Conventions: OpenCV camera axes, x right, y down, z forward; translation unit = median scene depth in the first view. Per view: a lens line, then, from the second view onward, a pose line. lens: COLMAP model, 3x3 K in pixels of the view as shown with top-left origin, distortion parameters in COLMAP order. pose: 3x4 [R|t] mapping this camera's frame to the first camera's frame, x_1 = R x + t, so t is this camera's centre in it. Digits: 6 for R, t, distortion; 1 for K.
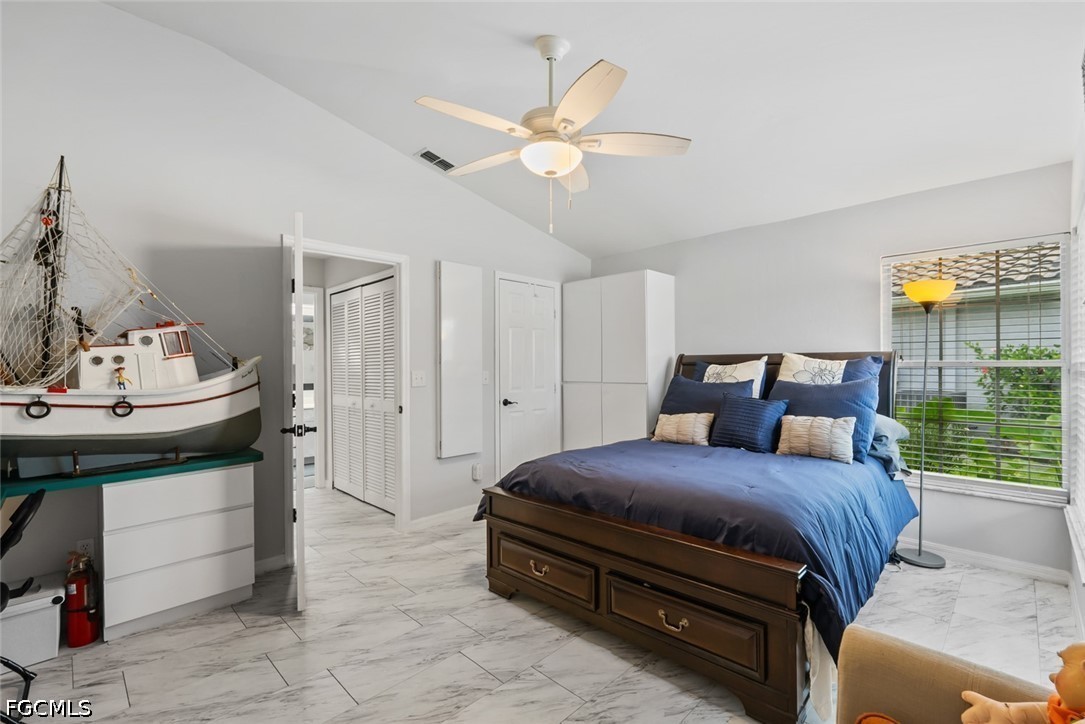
lens RADIAL K [[476.5, 0, 541.5], [0, 476.5, 365.5], [0, 0, 1]] dist [-0.003481, 0.000568]
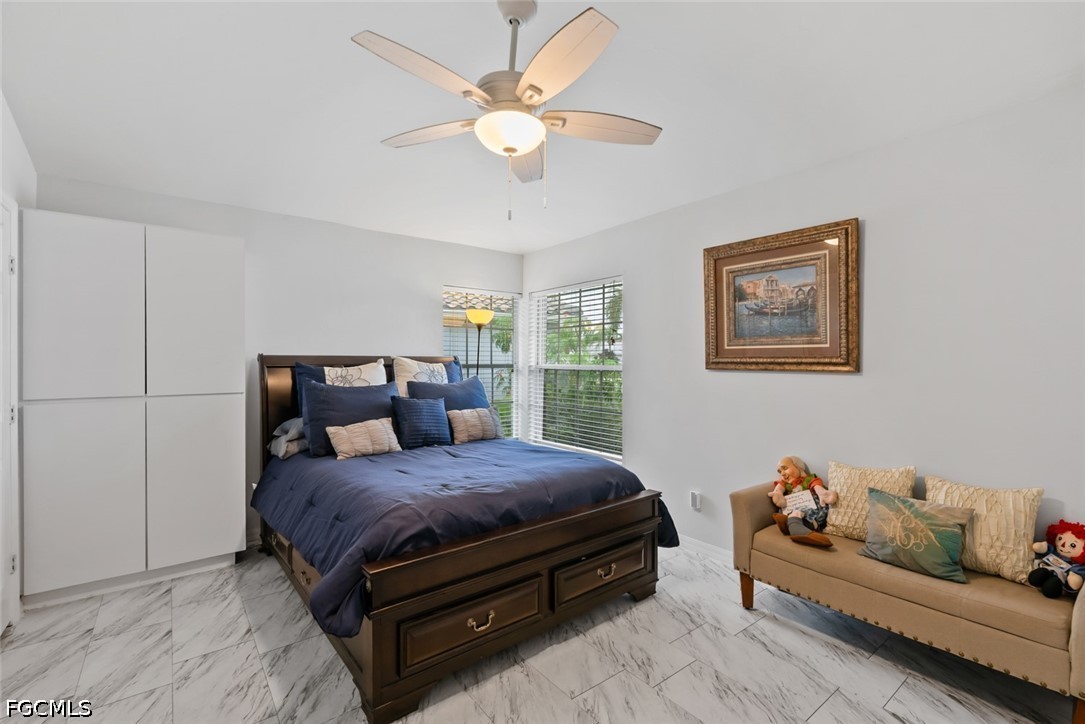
lens RADIAL K [[476.5, 0, 541.5], [0, 476.5, 365.5], [0, 0, 1]] dist [-0.003481, 0.000568]
pose [[0.134478, 0.000368, 0.990916, -0.787637], [-0.002518, 0.999997, -0.000029, -0.008971], [-0.990913, -0.002491, 0.134479, 0.785574]]
